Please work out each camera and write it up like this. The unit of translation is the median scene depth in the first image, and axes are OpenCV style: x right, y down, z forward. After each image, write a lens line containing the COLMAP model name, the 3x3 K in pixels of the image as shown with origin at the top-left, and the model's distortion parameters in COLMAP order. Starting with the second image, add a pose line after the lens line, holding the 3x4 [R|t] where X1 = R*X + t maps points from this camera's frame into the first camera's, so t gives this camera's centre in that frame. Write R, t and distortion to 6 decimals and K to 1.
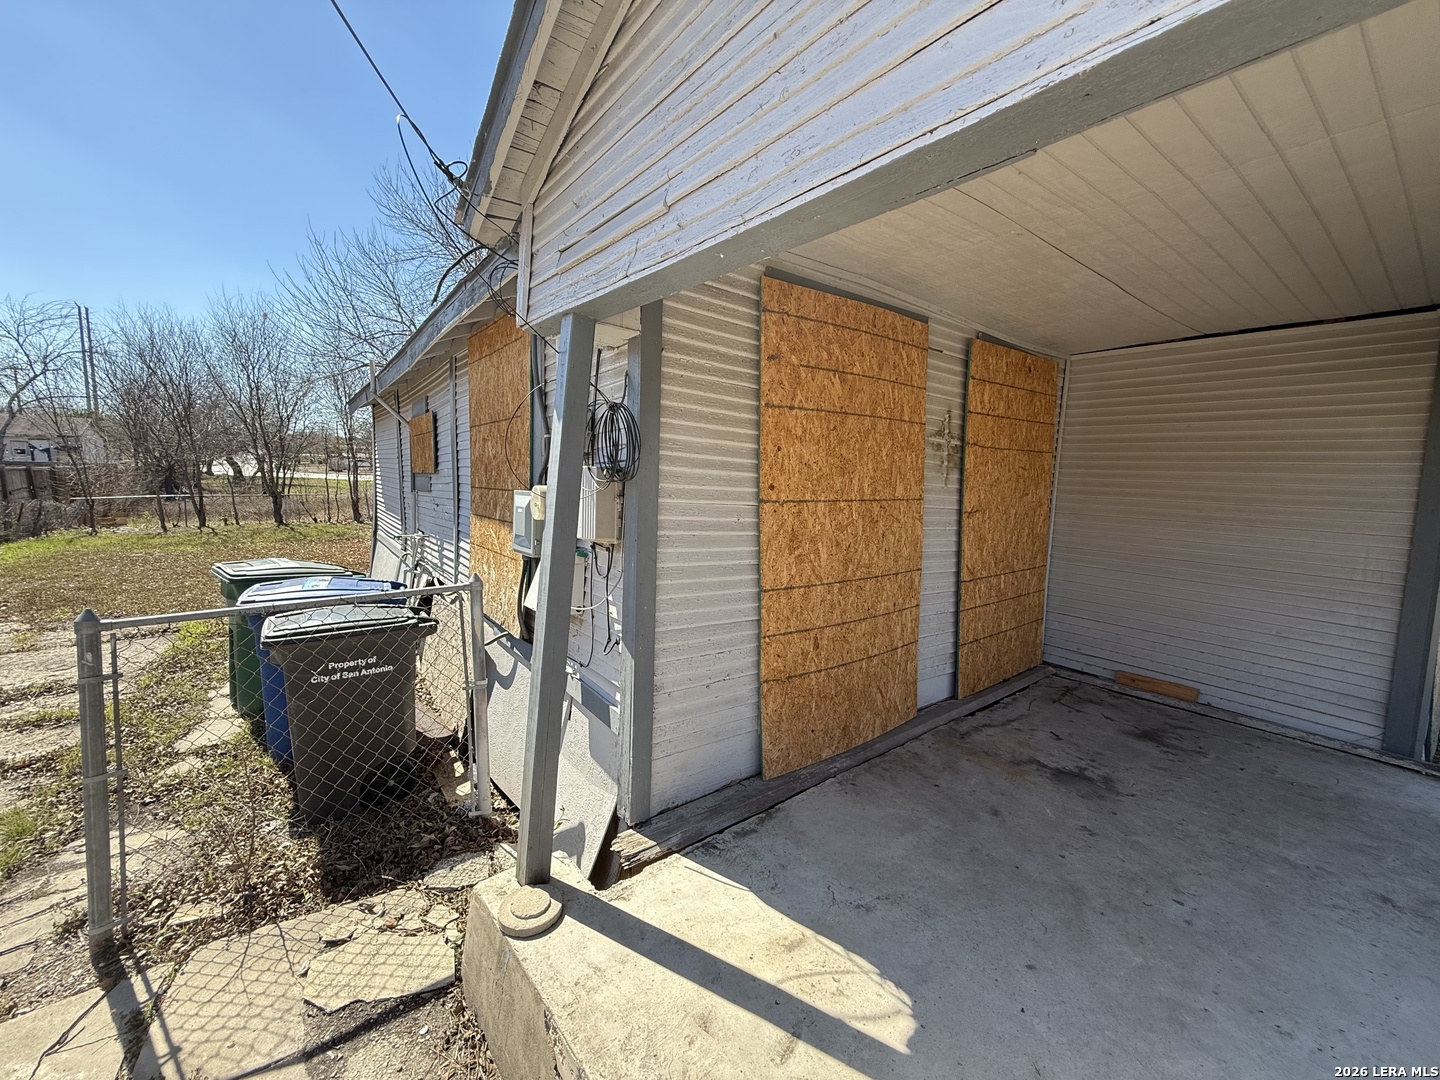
lens RADIAL K [[571.7, 0, 720.0], [0, 571.7, 540.0], [0, 0, 1]] dist [0.001352, 0.000246]
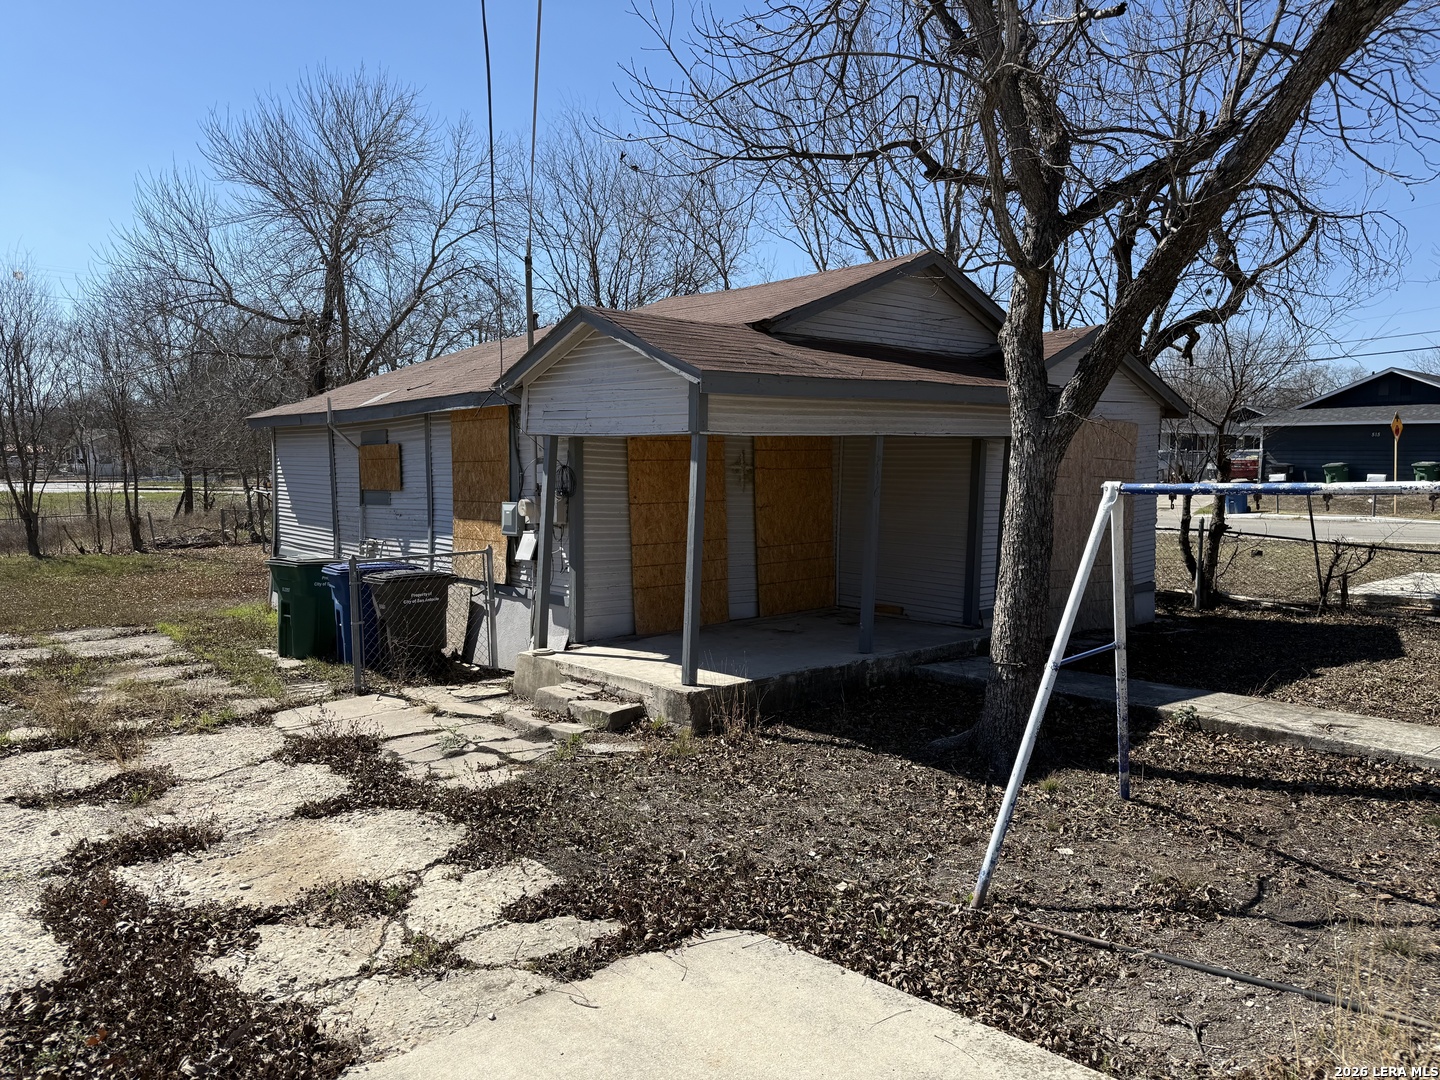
lens RADIAL K [[987.5, 0, 720.0], [0, 987.5, 540.0], [0, 0, 1]] dist [0.147225, -0.192163]
pose [[0.997601, -0.032590, 0.061083, 0.160117], [0.034779, 0.998778, -0.035123, 0.191699], [-0.059863, 0.037163, 0.997515, -2.486430]]
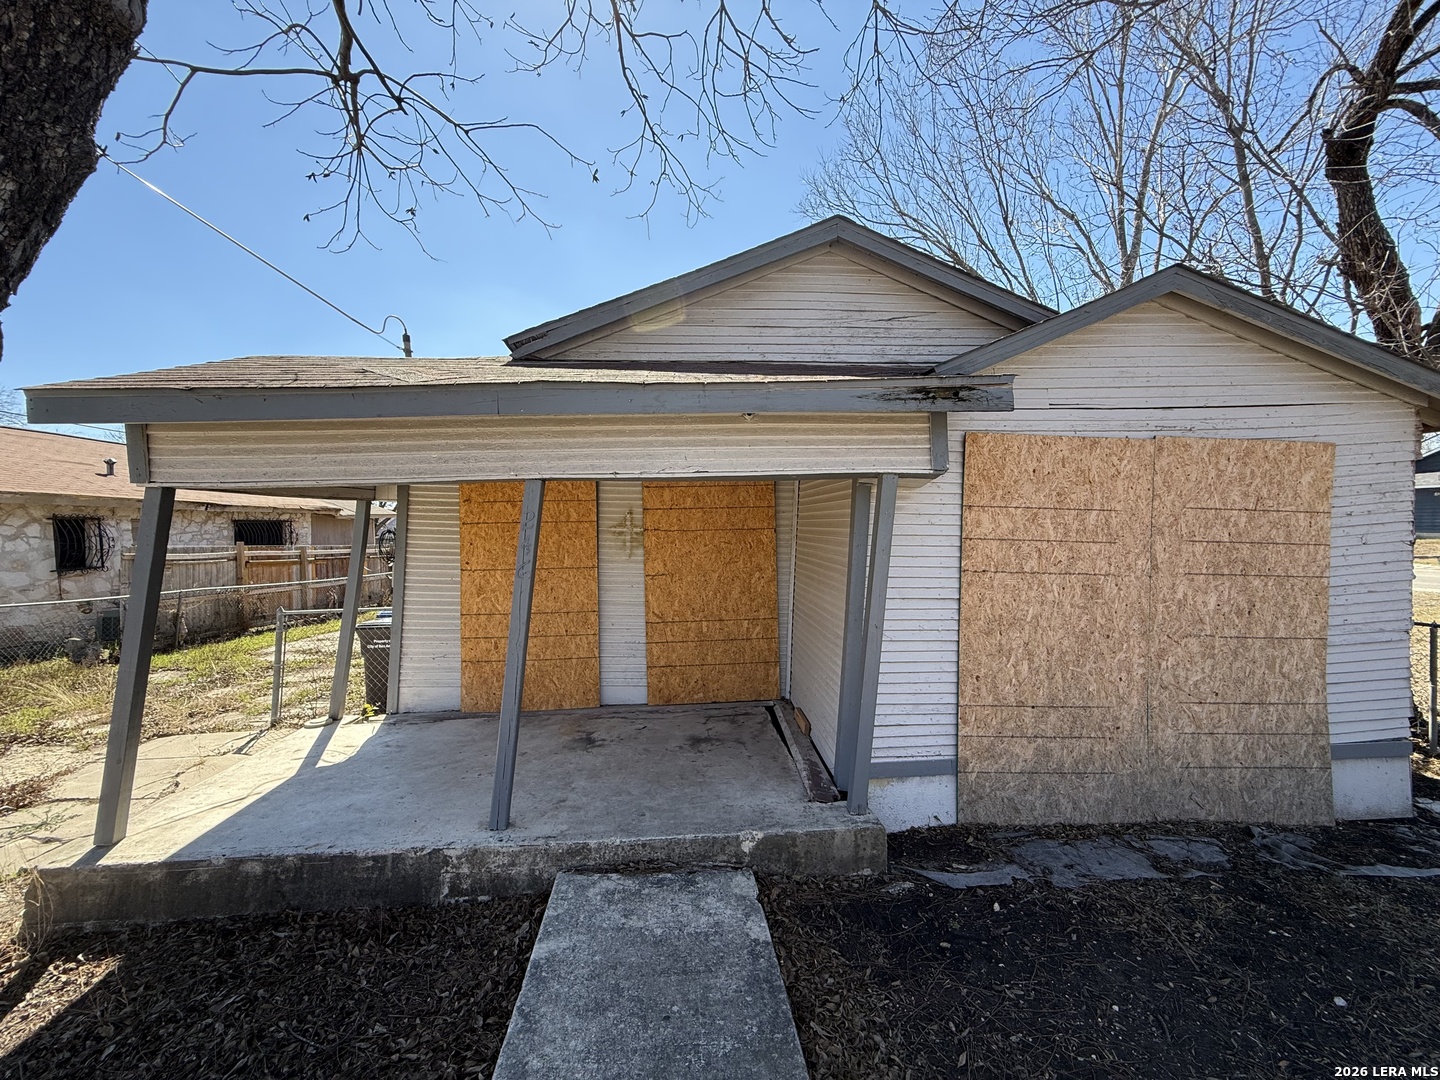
lens RADIAL K [[571.7, 0, 720.0], [0, 571.7, 540.0], [0, 0, 1]] dist [0.001352, 0.000246]
pose [[0.833415, -0.026461, -0.552014, 1.763624], [-0.027403, 0.995646, -0.089099, -0.016210], [0.551968, 0.089383, 0.829061, -0.172888]]
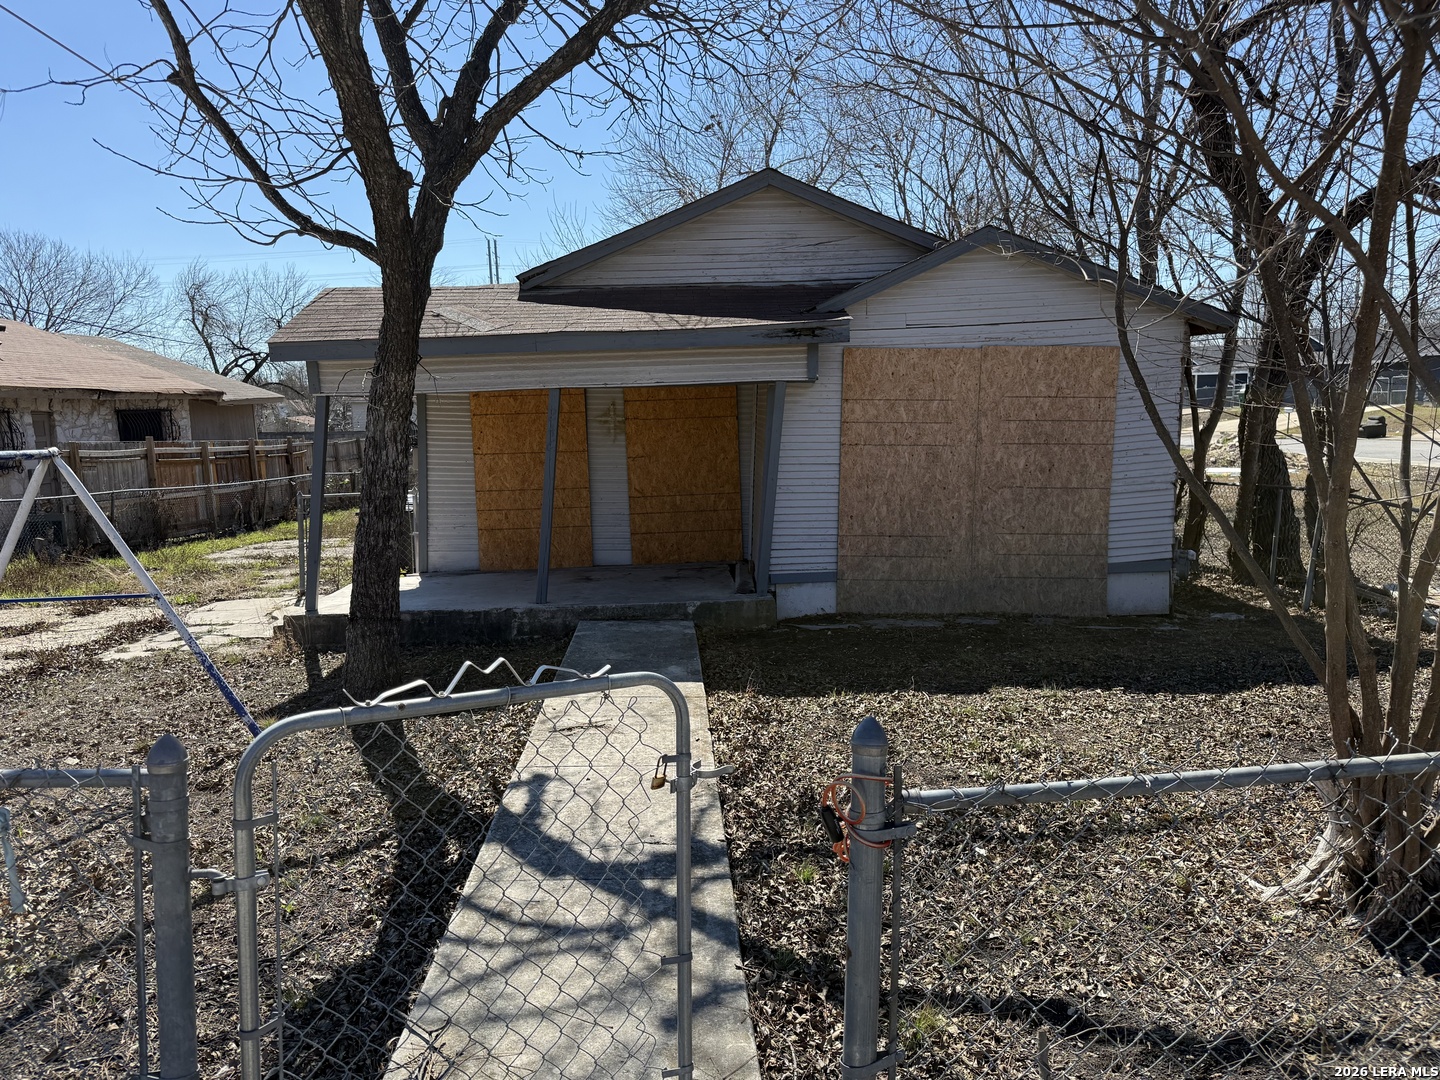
lens RADIAL K [[987.5, 0, 720.0], [0, 987.5, 540.0], [0, 0, 1]] dist [0.147225, -0.192163]
pose [[0.809372, 0.025463, -0.586744, 3.079592], [-0.016271, 0.999648, 0.020936, 0.172865], [0.587071, -0.007398, 0.809502, -1.650365]]
